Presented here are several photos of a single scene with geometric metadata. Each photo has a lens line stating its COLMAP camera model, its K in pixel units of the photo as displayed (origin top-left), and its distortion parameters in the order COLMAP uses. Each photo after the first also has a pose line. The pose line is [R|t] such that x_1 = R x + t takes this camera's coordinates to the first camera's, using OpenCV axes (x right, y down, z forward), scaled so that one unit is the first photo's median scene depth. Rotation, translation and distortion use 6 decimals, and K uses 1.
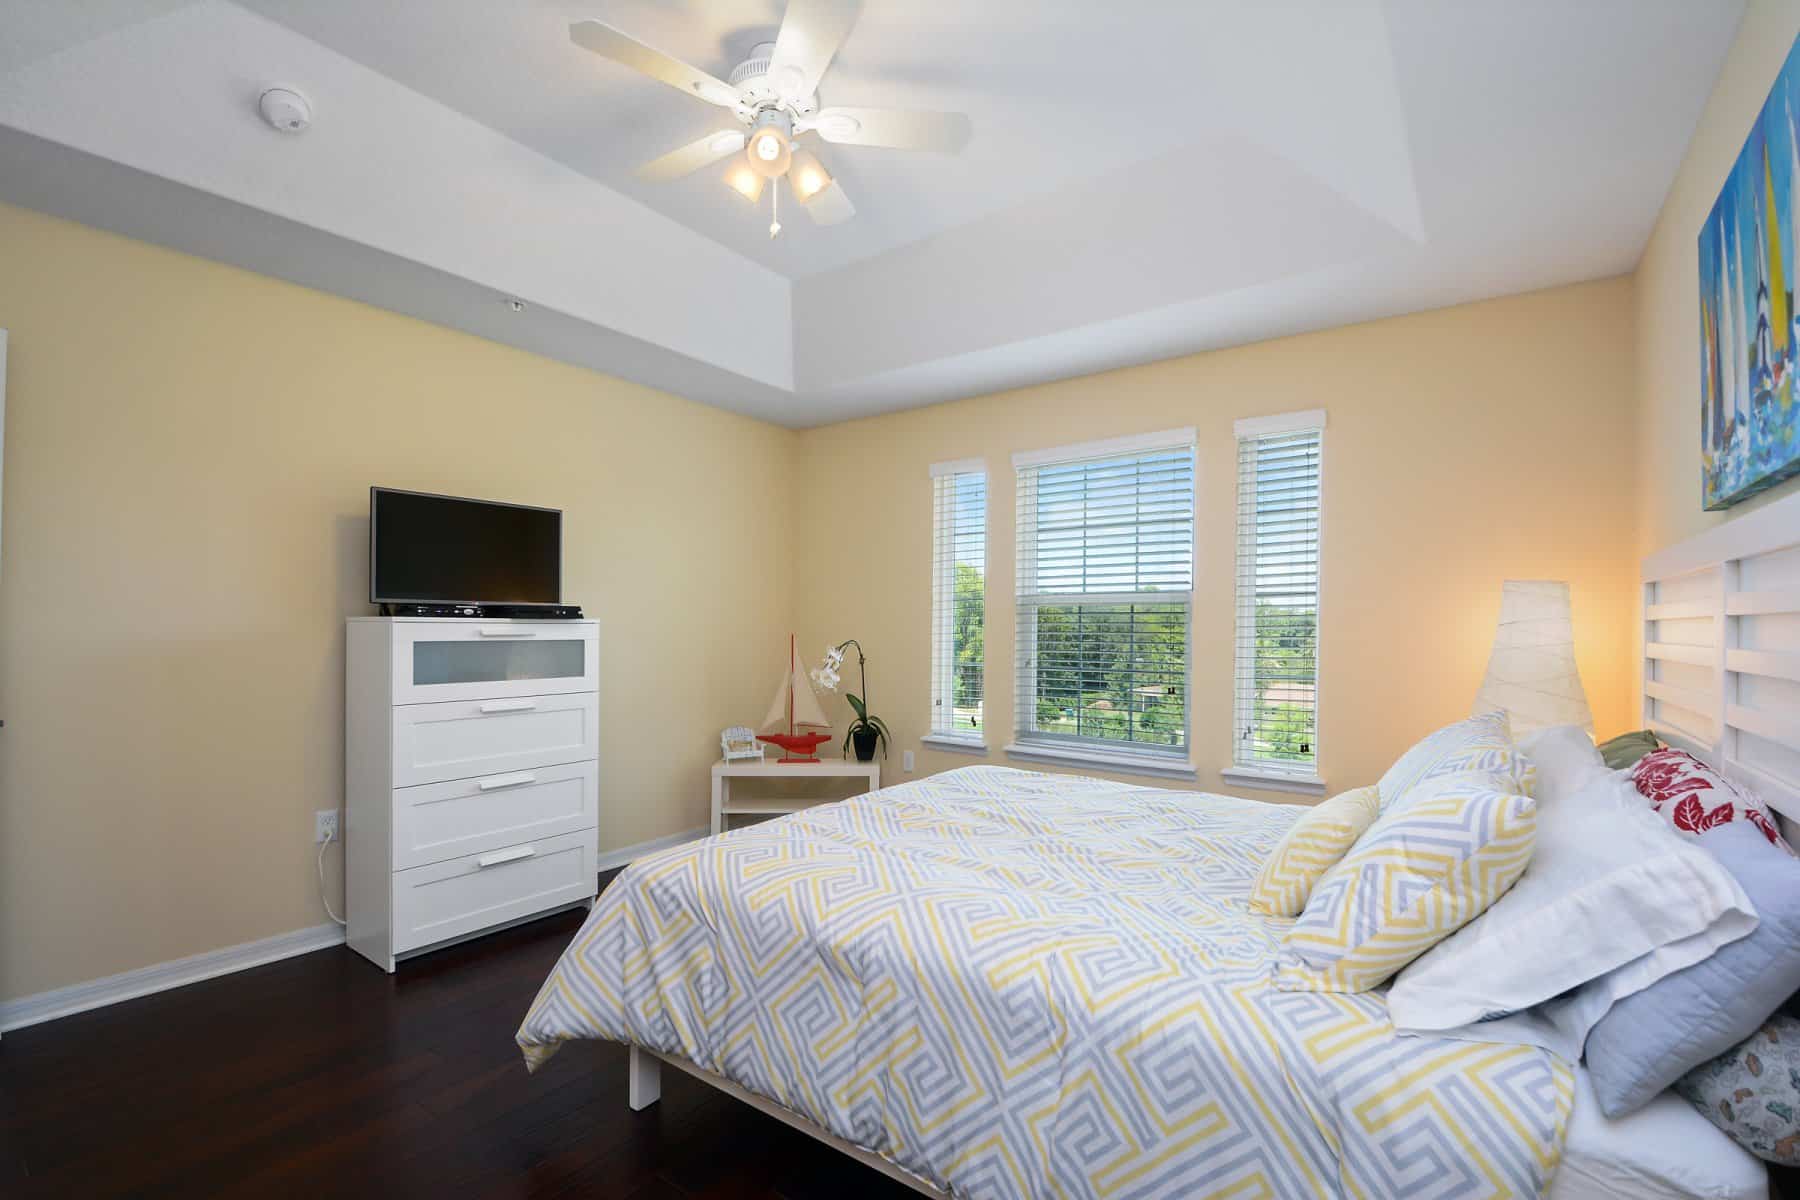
lens RADIAL K [[808.4, 0, 907.1], [0, 808.4, 610.2], [0, 0, 1]] dist [-0.000737, -0.000187]
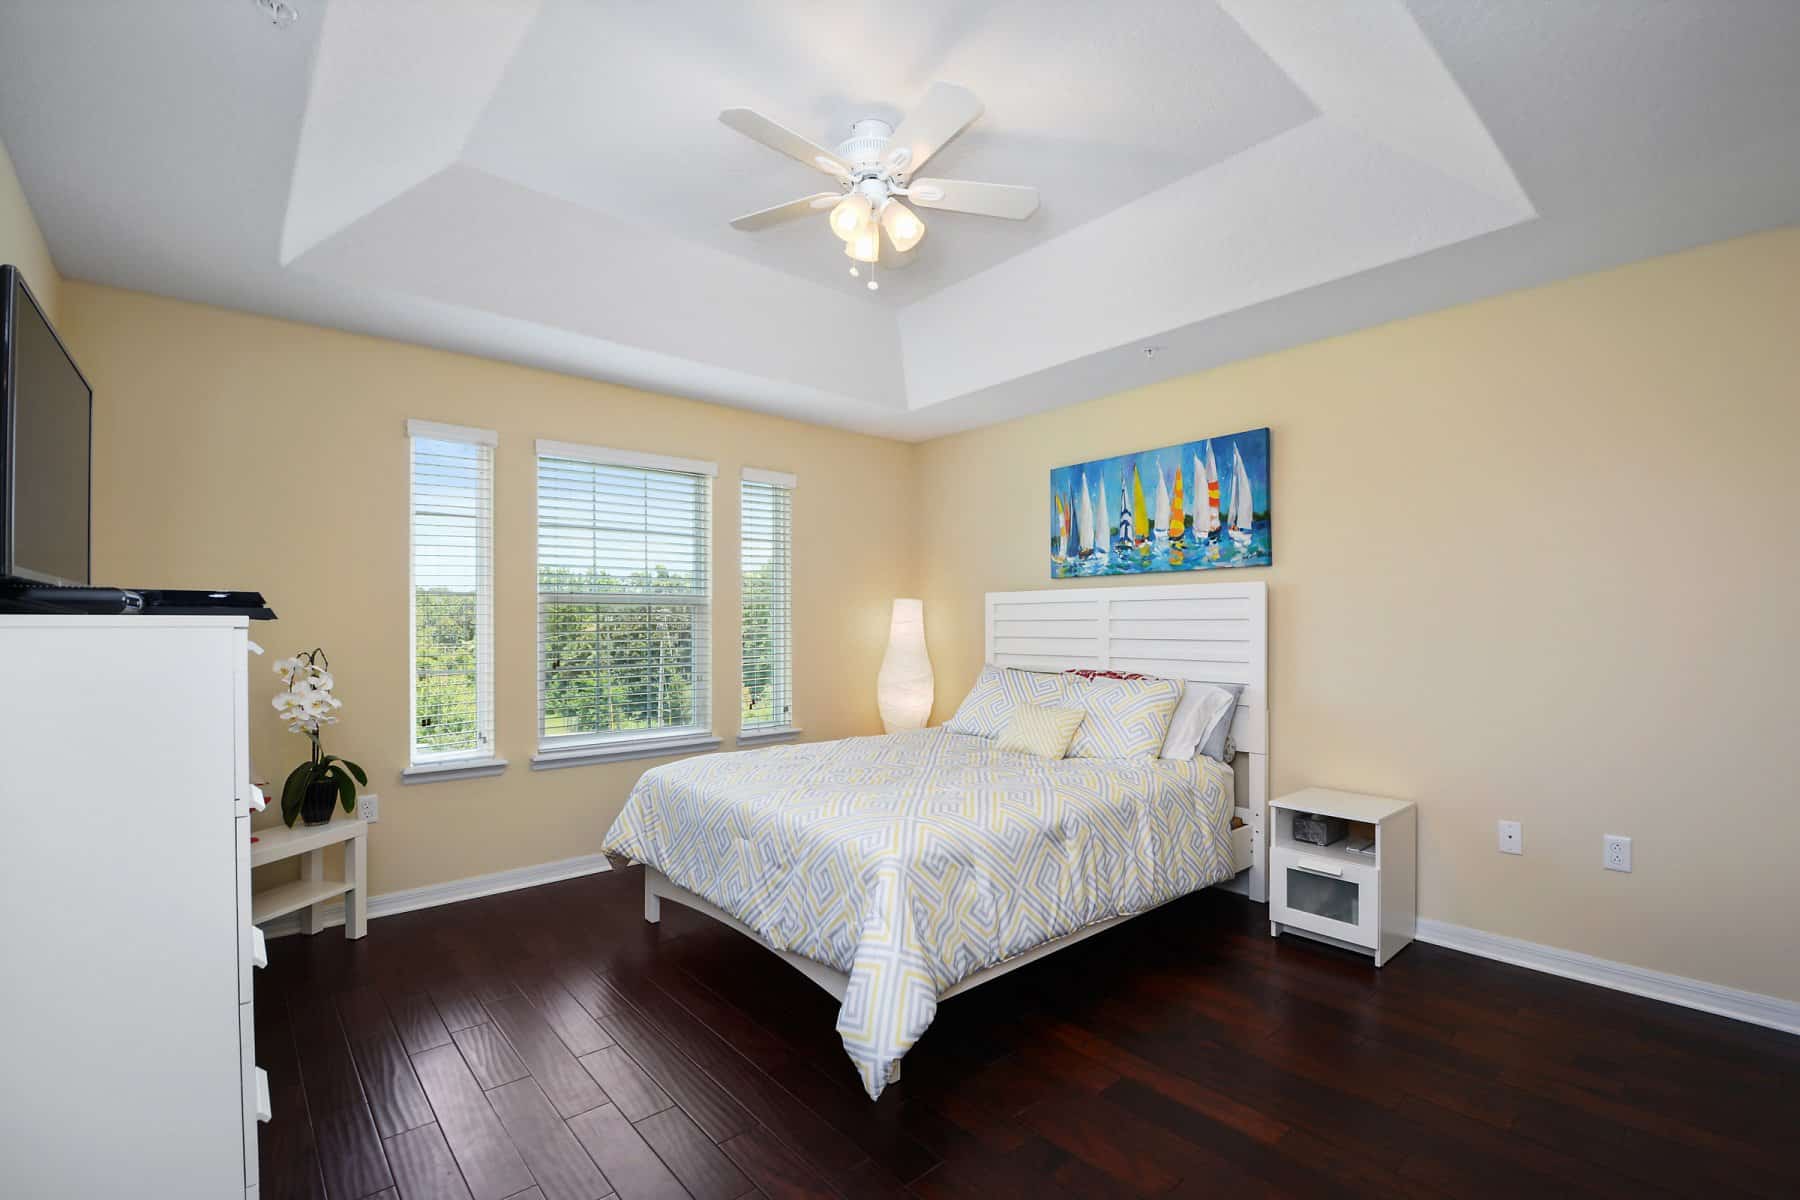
lens RADIAL K [[763.6, 0, 896.5], [0, 763.6, 623.2], [0, 0, 1]] dist [-0.000084, 0.000151]
pose [[0.246698, -0.008121, 0.969058, -1.558100], [-0.017862, 0.999757, 0.012926, 0.000216], [-0.968928, -0.020498, 0.246493, 0.897088]]
